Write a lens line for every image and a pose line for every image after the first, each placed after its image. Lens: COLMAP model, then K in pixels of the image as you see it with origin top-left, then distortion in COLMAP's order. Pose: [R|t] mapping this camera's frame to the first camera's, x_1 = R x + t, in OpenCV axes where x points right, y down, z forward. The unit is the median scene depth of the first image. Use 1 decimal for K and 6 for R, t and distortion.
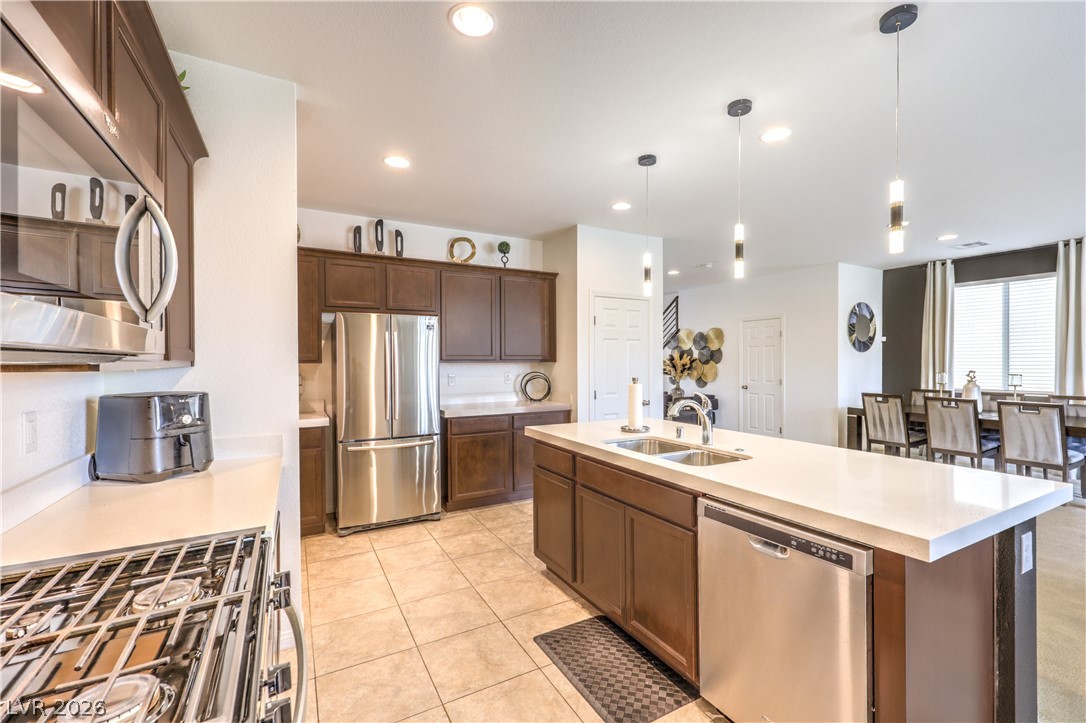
lens RADIAL K [[448.9, 0, 539.0], [0, 448.9, 368.1], [0, 0, 1]] dist [-0.000133, -0.000113]
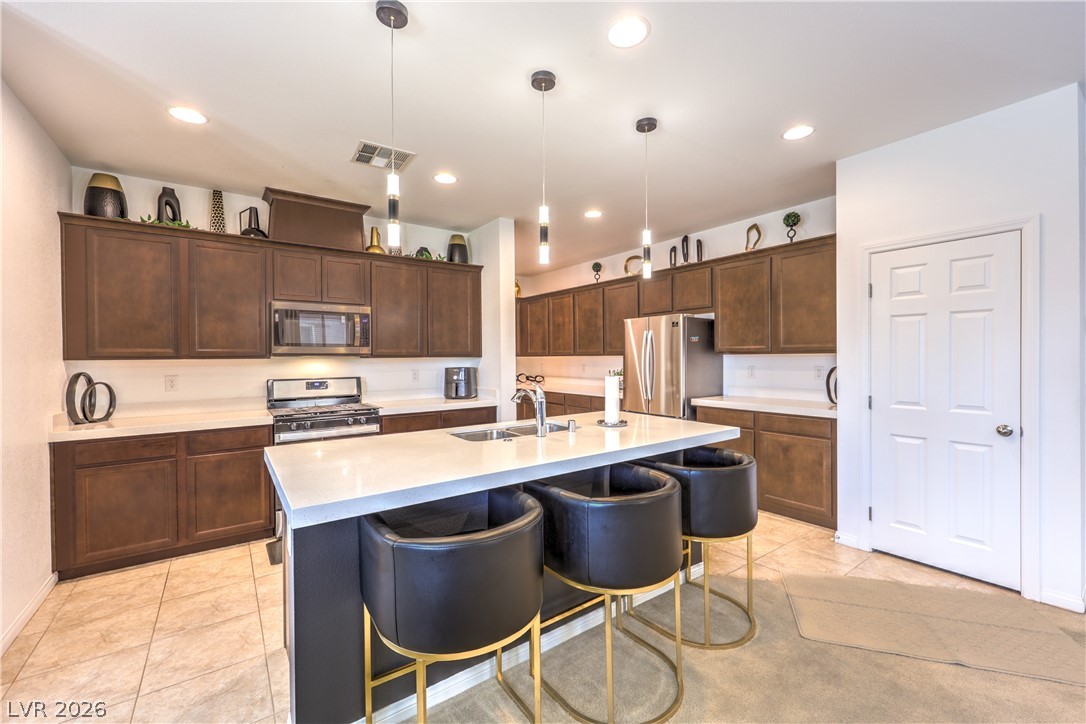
lens RADIAL K [[441.8, 0, 539.8], [0, 441.8, 356.2], [0, 0, 1]] dist [0.001266, 0.000197]
pose [[0.106999, 0.007909, -0.994228, 0.593183], [0.000315, 0.999968, 0.007988, -0.011341], [0.994259, -0.001168, 0.106993, 0.357605]]
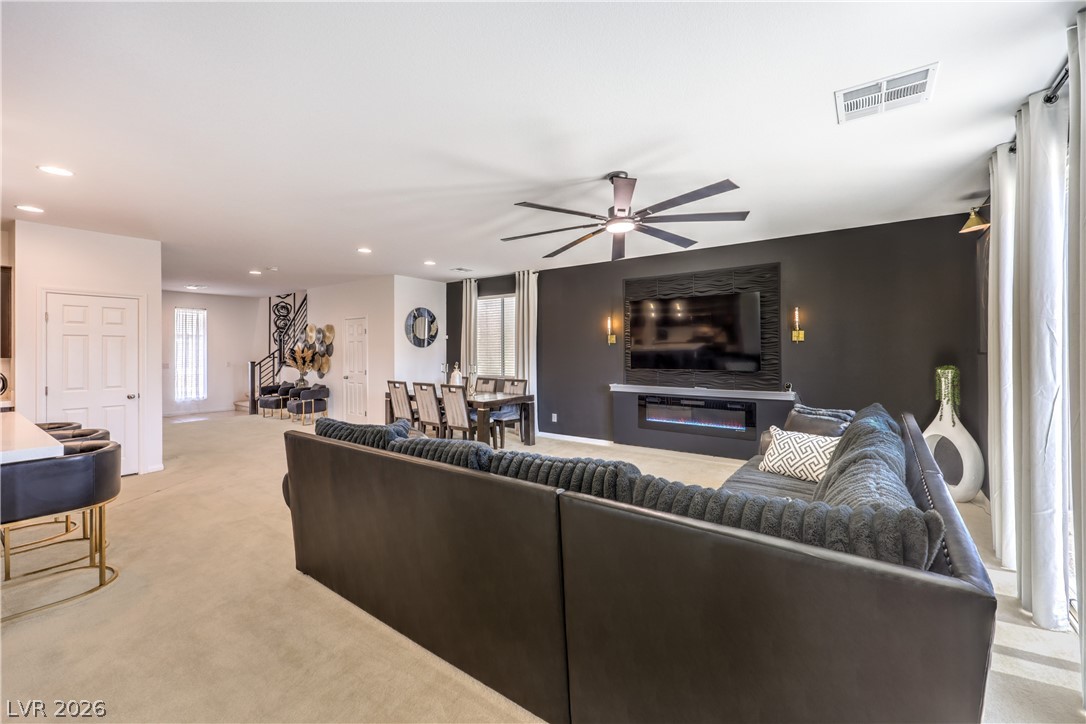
lens RADIAL K [[441.8, 0, 539.8], [0, 441.8, 356.2], [0, 0, 1]] dist [0.001266, 0.000197]
pose [[0.914265, -0.003516, 0.405102, 0.598417], [0.004693, 0.999987, -0.001912, -0.008868], [-0.405090, 0.003649, 0.914270, -0.289664]]
